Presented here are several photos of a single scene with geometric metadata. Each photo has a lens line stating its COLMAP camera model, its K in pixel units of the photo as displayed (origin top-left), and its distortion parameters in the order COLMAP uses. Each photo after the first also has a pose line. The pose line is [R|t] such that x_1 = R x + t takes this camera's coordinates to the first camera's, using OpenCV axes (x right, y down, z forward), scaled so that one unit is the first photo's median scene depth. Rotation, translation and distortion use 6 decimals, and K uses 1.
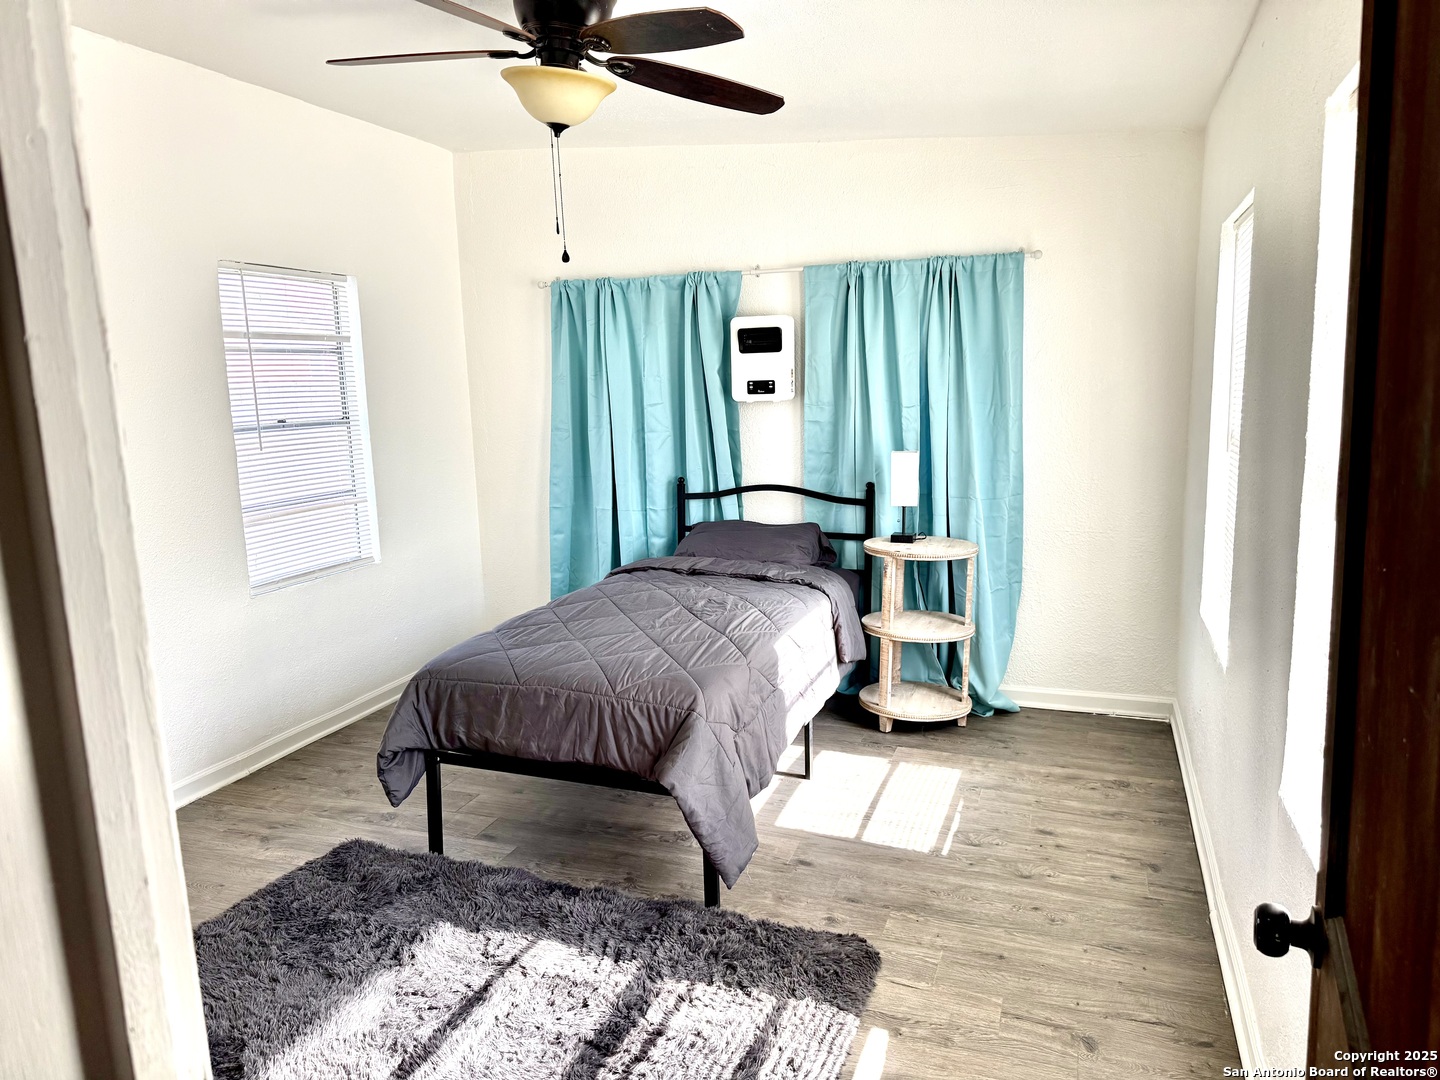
lens RADIAL K [[1012.8, 0, 720.0], [0, 1012.8, 540.0], [0, 0, 1]] dist [0.120216, -0.000946]
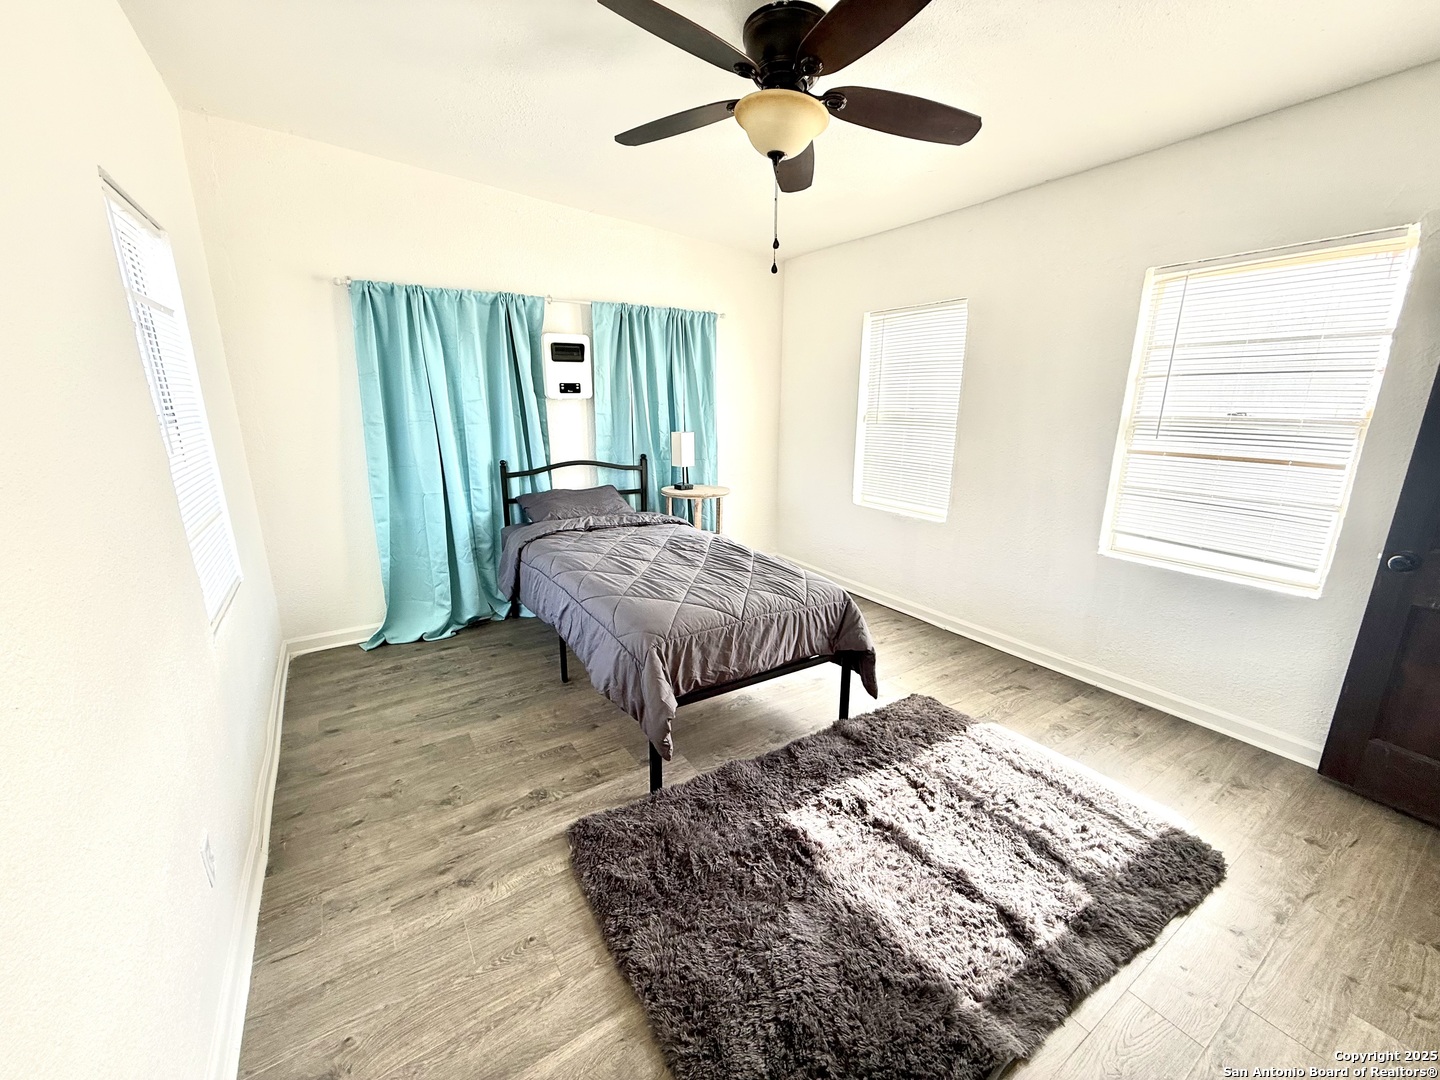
lens RADIAL K [[577.3, 0, 720.8], [0, 577.3, 533.8], [0, 0, 1]] dist [0.000206, 0.000058]
pose [[0.603623, -0.163882, 0.780244, -0.464859], [0.115075, 0.986307, 0.118137, -0.027740], [-0.788921, 0.018476, 0.614217, 0.375639]]
